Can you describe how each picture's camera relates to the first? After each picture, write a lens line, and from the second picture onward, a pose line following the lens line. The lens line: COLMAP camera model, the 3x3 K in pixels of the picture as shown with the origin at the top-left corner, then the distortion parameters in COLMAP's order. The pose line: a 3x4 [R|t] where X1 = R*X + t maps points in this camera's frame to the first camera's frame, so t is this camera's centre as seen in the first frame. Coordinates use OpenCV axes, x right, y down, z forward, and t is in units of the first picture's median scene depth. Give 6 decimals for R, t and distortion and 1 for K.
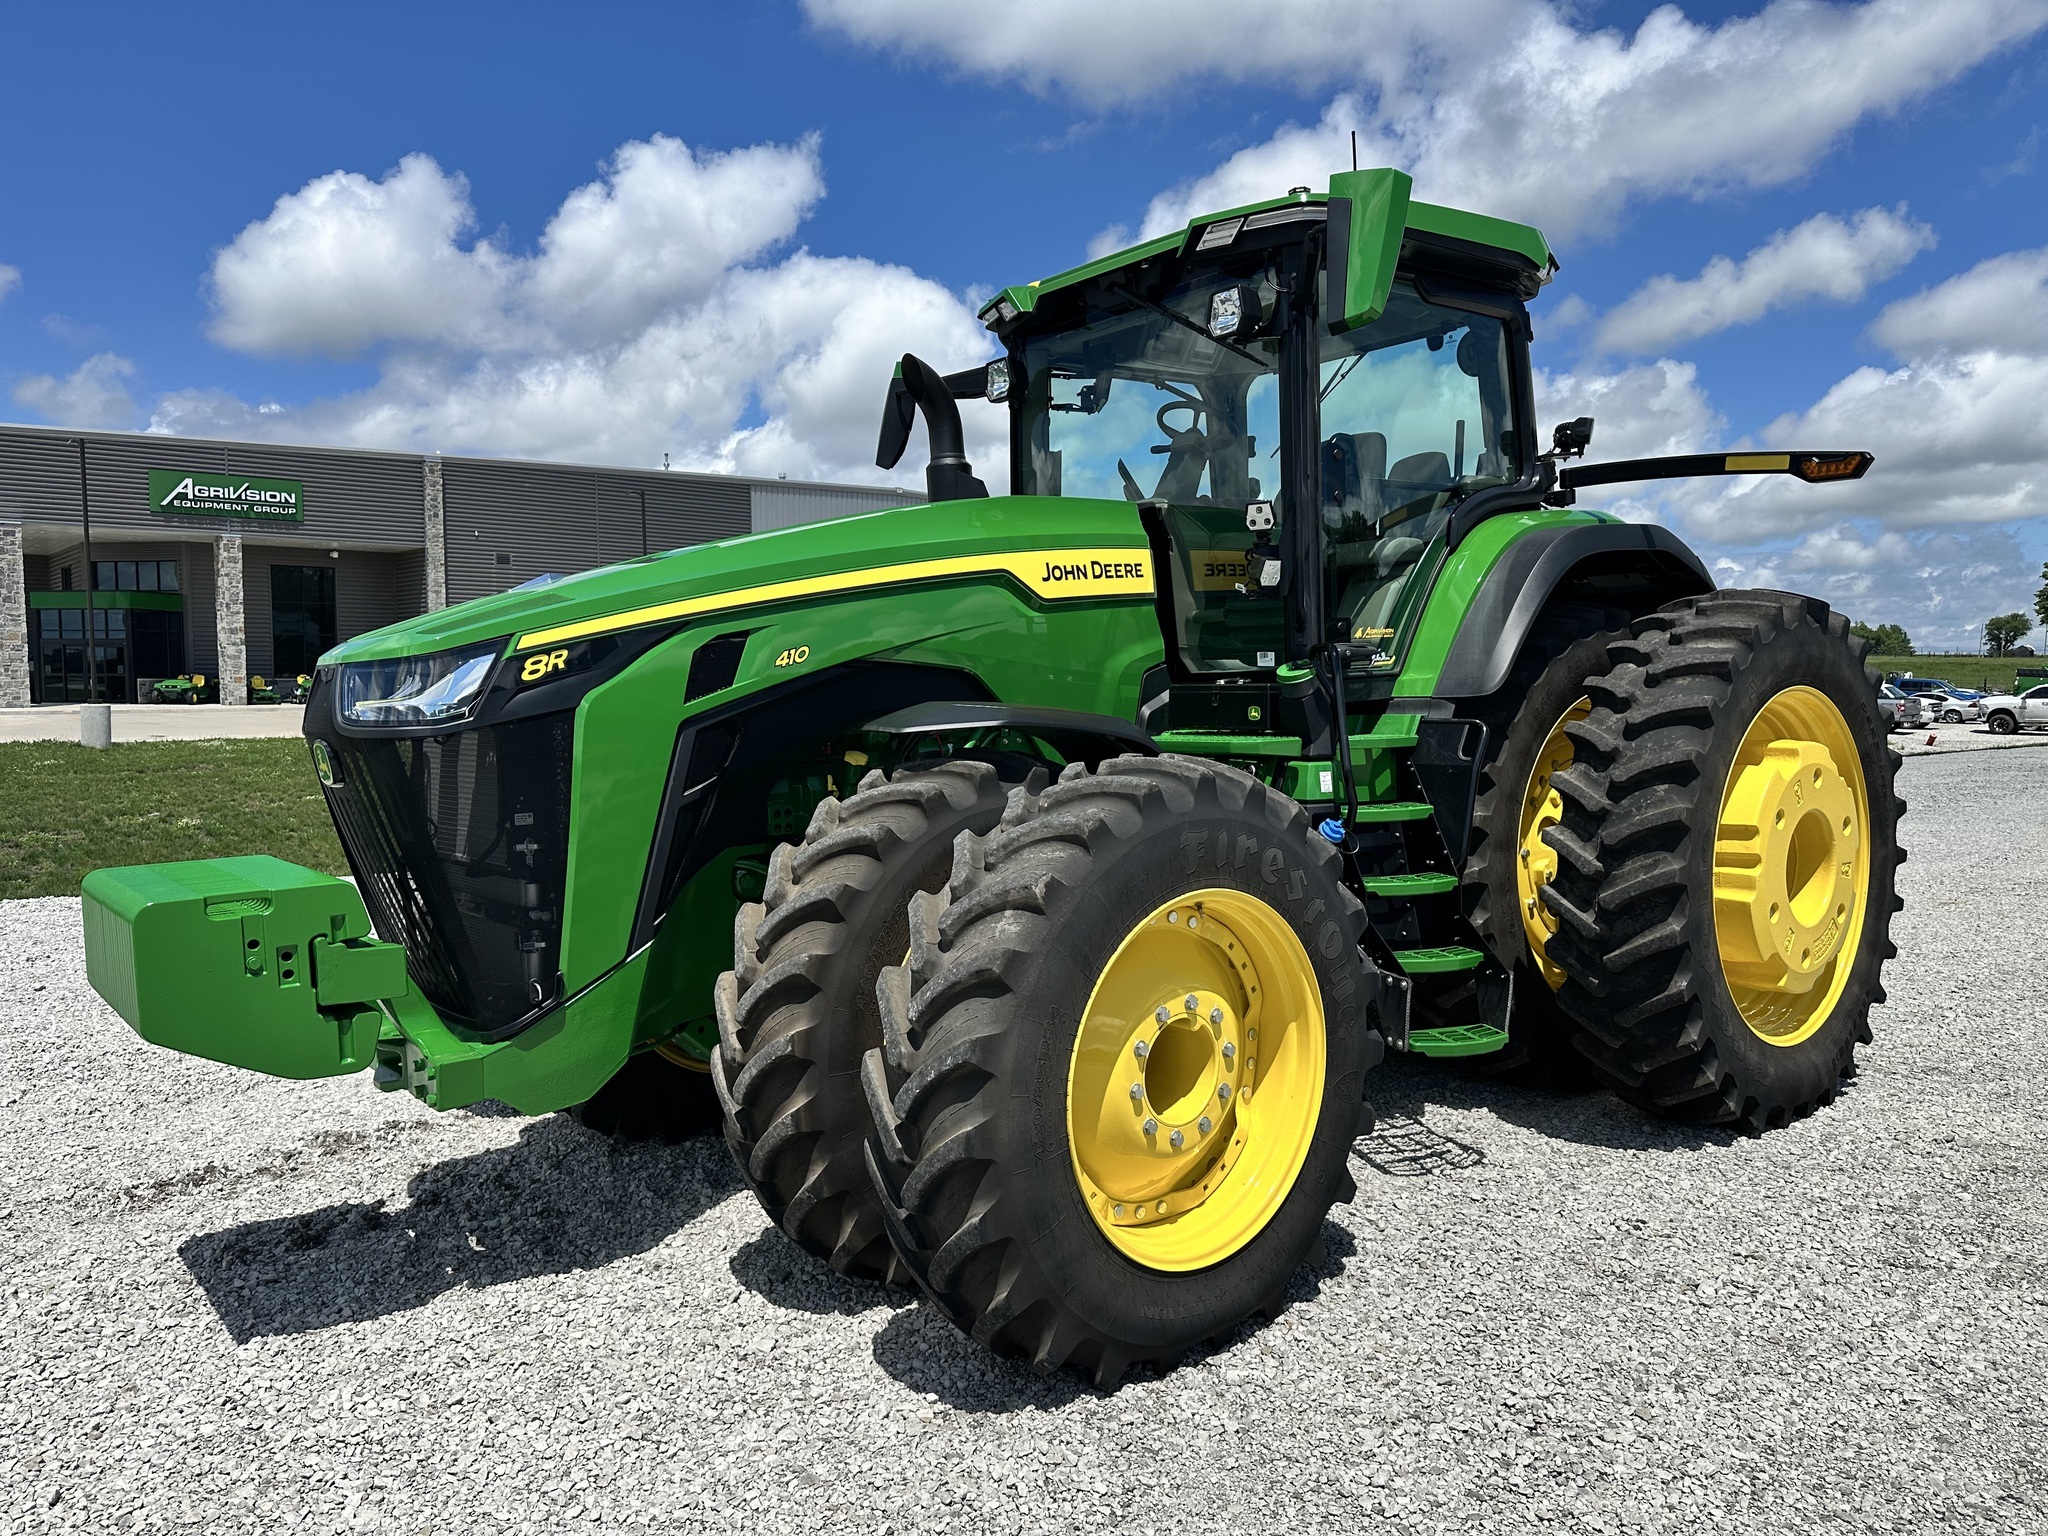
lens RADIAL K [[1444.4, 0, 1032.0], [0, 1444.4, 769.9], [0, 0, 1]] dist [0.035478, -0.039105]
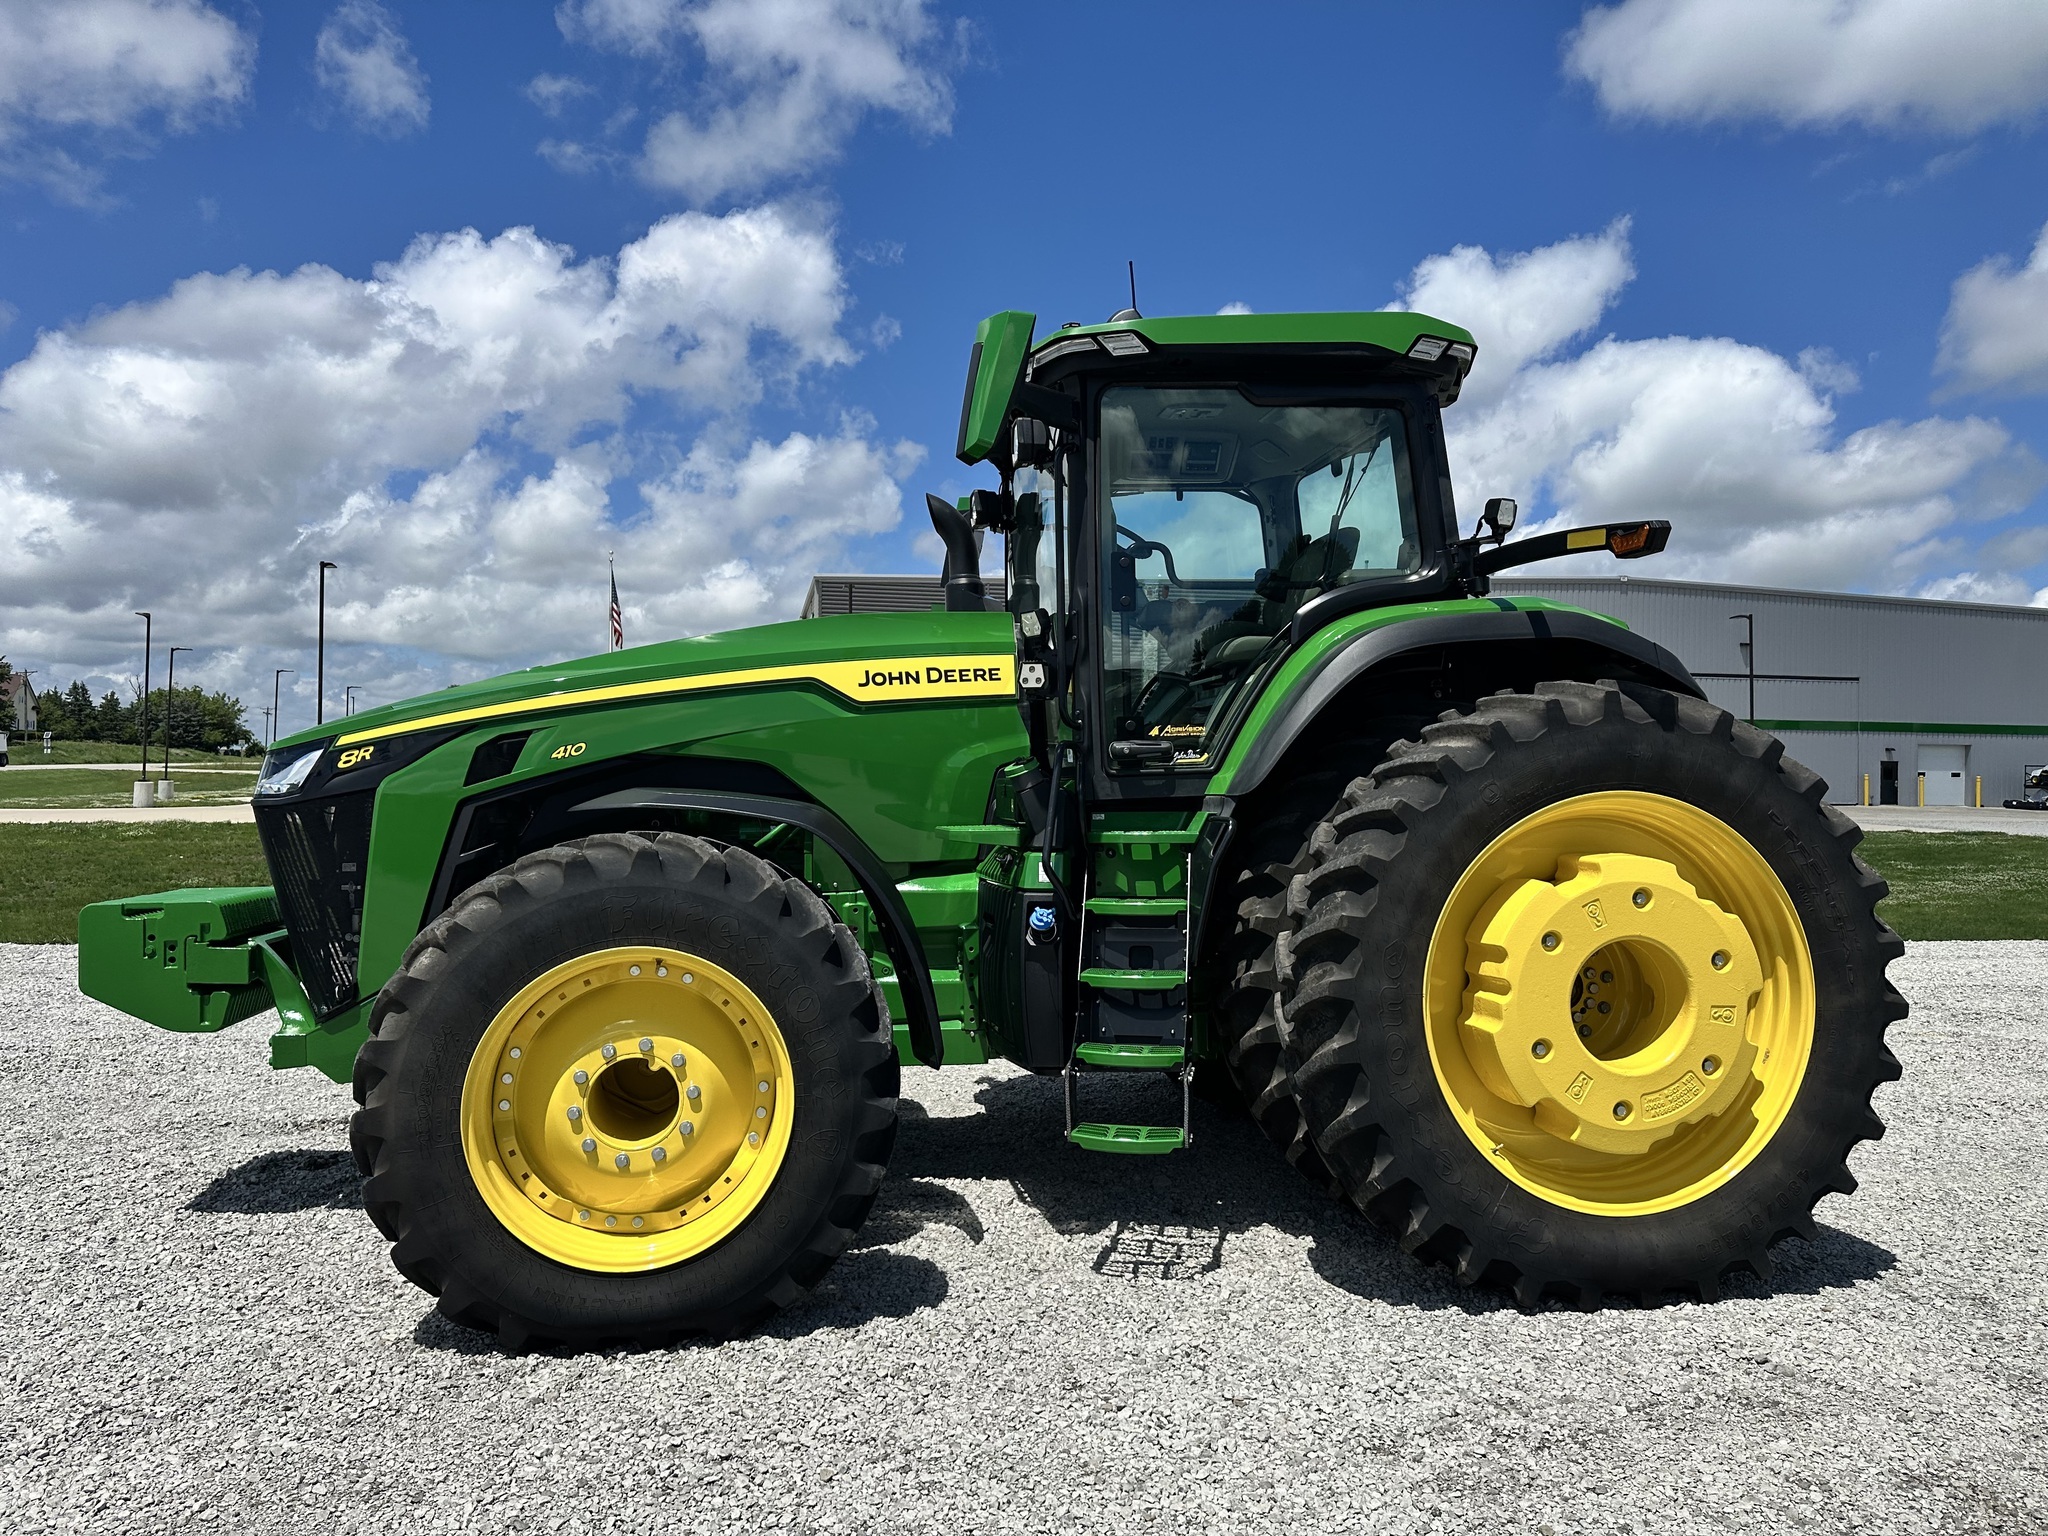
lens RADIAL K [[1444.4, 0, 1027.4], [0, 1444.4, 740.7], [0, 0, 1]] dist [0.035478, -0.039105]
pose [[0.864194, -0.001192, -0.503157, 0.877460], [-0.043395, 0.996094, -0.076894, -0.007558], [0.501283, 0.088286, 0.860768, 0.106525]]
